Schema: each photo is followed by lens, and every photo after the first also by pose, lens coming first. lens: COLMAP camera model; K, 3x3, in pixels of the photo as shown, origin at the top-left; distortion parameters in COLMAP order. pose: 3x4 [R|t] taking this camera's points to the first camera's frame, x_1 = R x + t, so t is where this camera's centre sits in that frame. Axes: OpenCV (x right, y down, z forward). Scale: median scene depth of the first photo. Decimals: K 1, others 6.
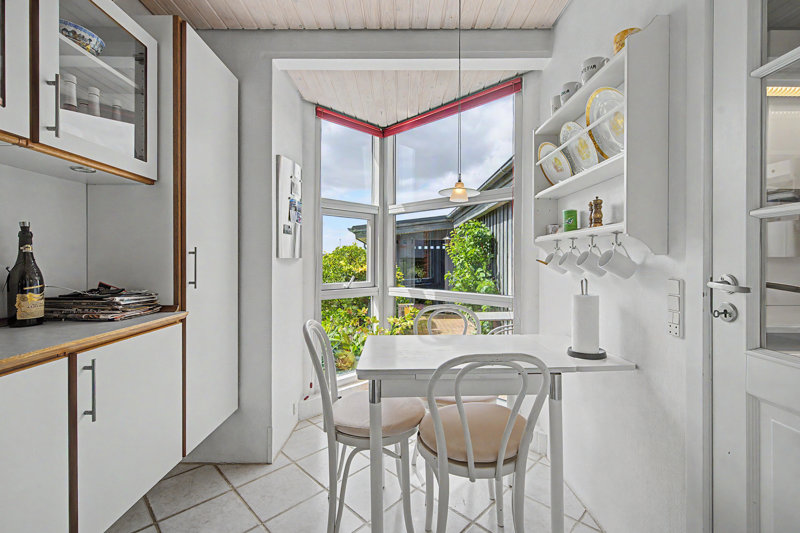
lens RADIAL K [[357.3, 0, 399.4], [0, 357.3, 261.6], [0, 0, 1]] dist [-0.000546, -0.000128]
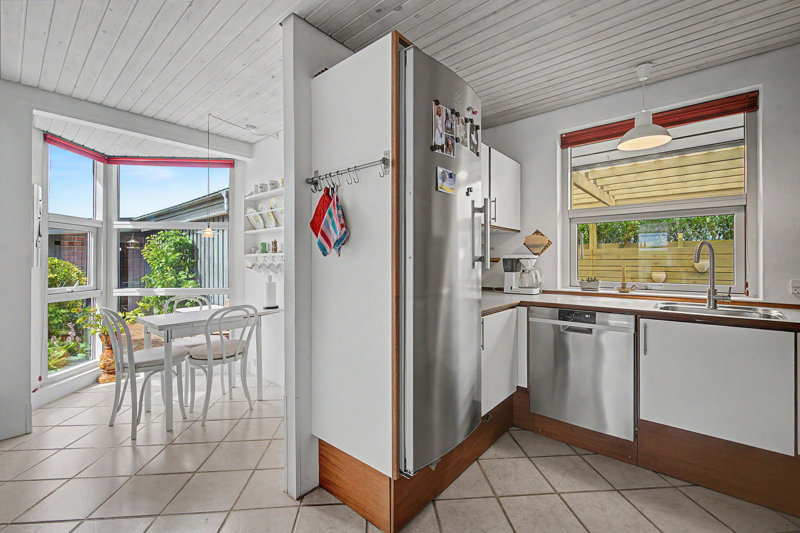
lens RADIAL K [[337.2, 0, 401.3], [0, 337.2, 260.3], [0, 0, 1]] dist [0.000068, -0.000167]
pose [[0.650217, 0.000414, 0.759749, -0.312486], [0.004781, 0.999978, -0.004637, -0.018595], [-0.759734, 0.006647, 0.650200, -0.565642]]
